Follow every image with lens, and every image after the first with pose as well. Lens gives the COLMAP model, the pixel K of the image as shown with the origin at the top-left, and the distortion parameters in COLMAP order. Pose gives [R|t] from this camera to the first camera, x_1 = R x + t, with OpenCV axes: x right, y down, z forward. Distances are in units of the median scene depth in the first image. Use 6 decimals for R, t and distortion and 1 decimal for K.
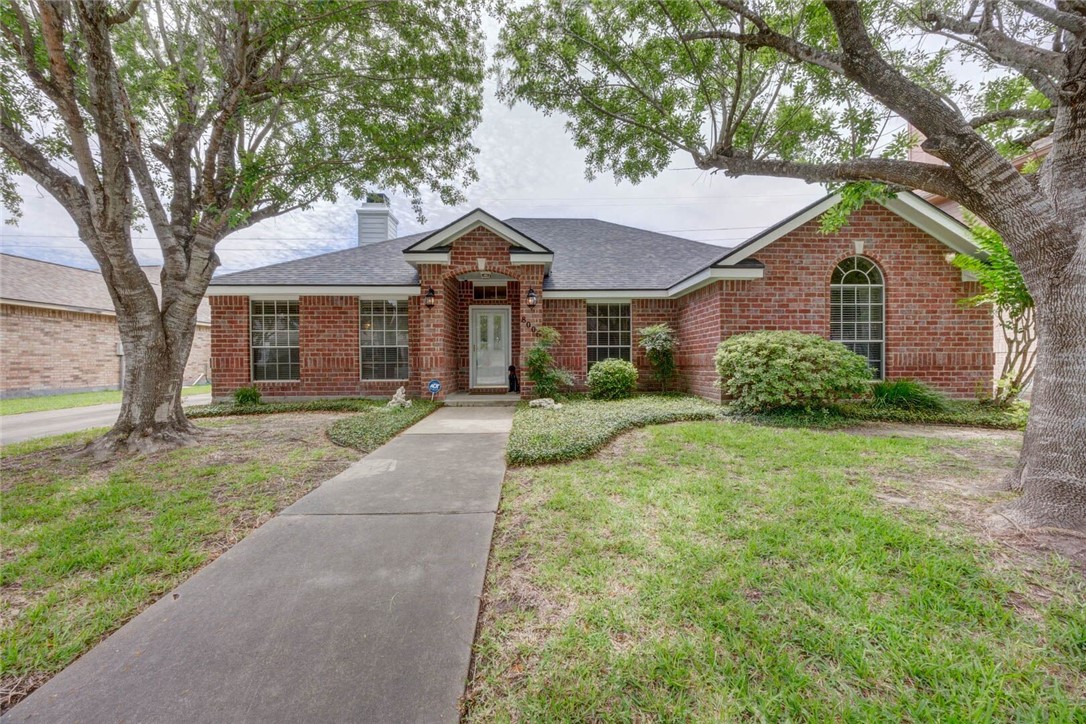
lens RADIAL K [[418.5, 0, 541.4], [0, 418.5, 361.8], [0, 0, 1]] dist [0.001494, 0.000788]
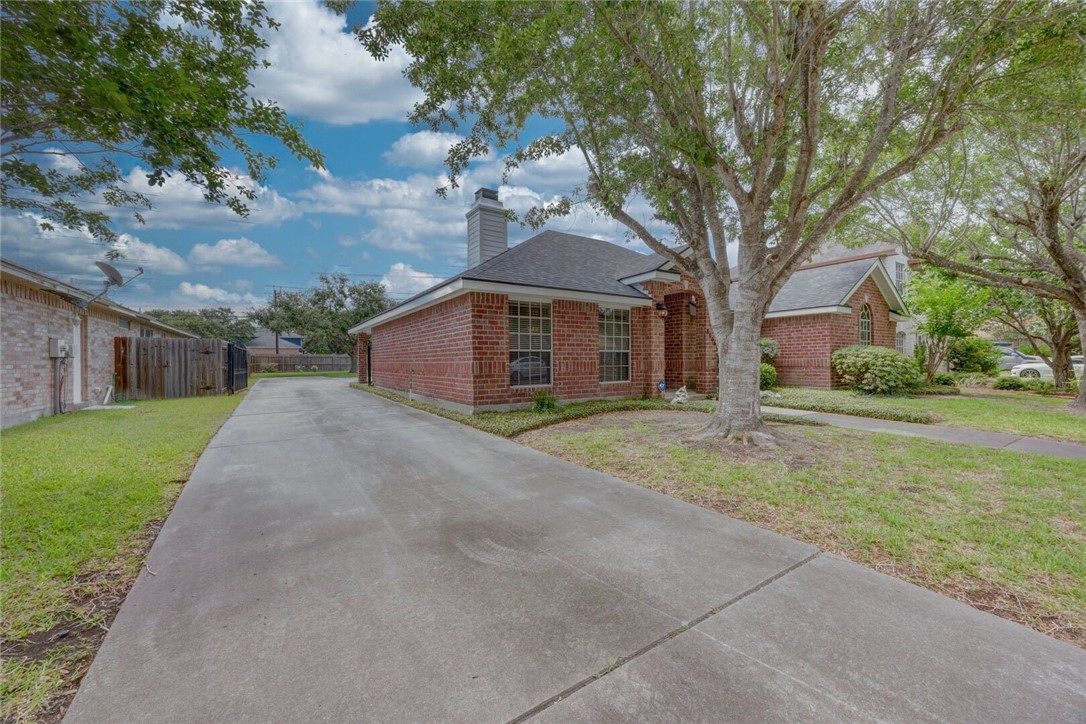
lens RADIAL K [[418.5, 0, 543.1], [0, 418.5, 362.8], [0, 0, 1]] dist [0.001494, 0.000788]
pose [[0.851792, -0.002823, 0.523873, -1.147266], [0.005489, 0.999979, -0.003537, -0.003794], [-0.523852, 0.005888, 0.851789, 0.174440]]
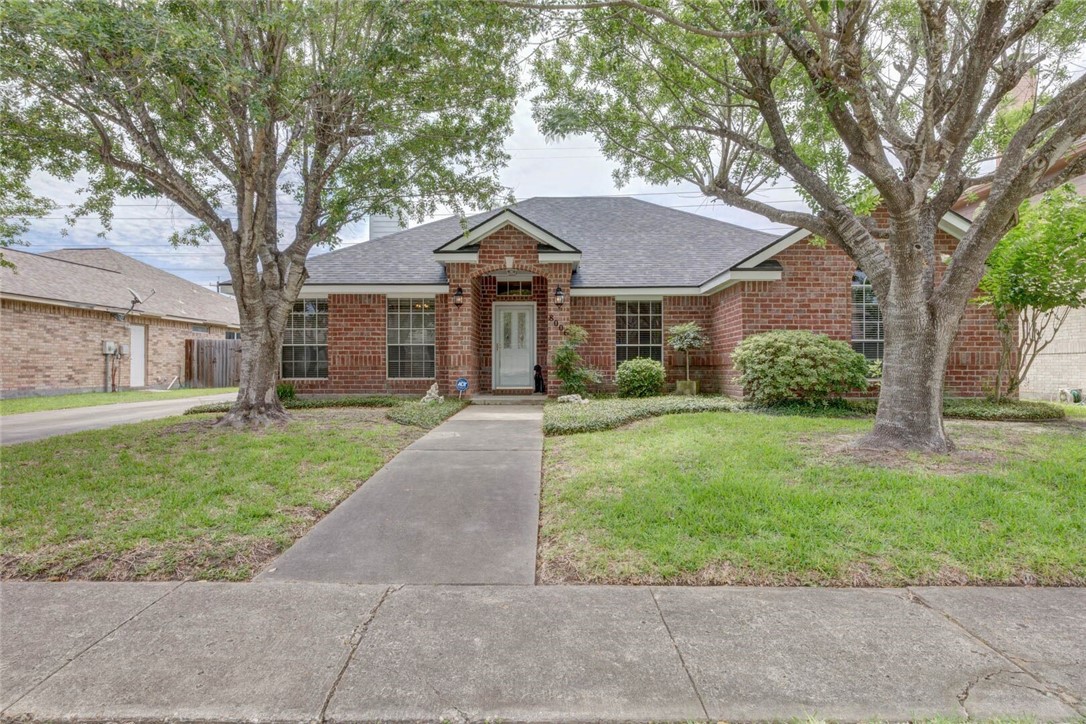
lens RADIAL K [[608.2, 0, 540.0], [0, 608.2, 361.6], [0, 0, 1]] dist [-0.003736, 0.000854]
pose [[0.999124, 0.003506, -0.041706, -0.008405], [-0.004045, 0.999909, -0.012849, 0.021527], [0.041657, 0.013006, 0.999047, -0.446666]]
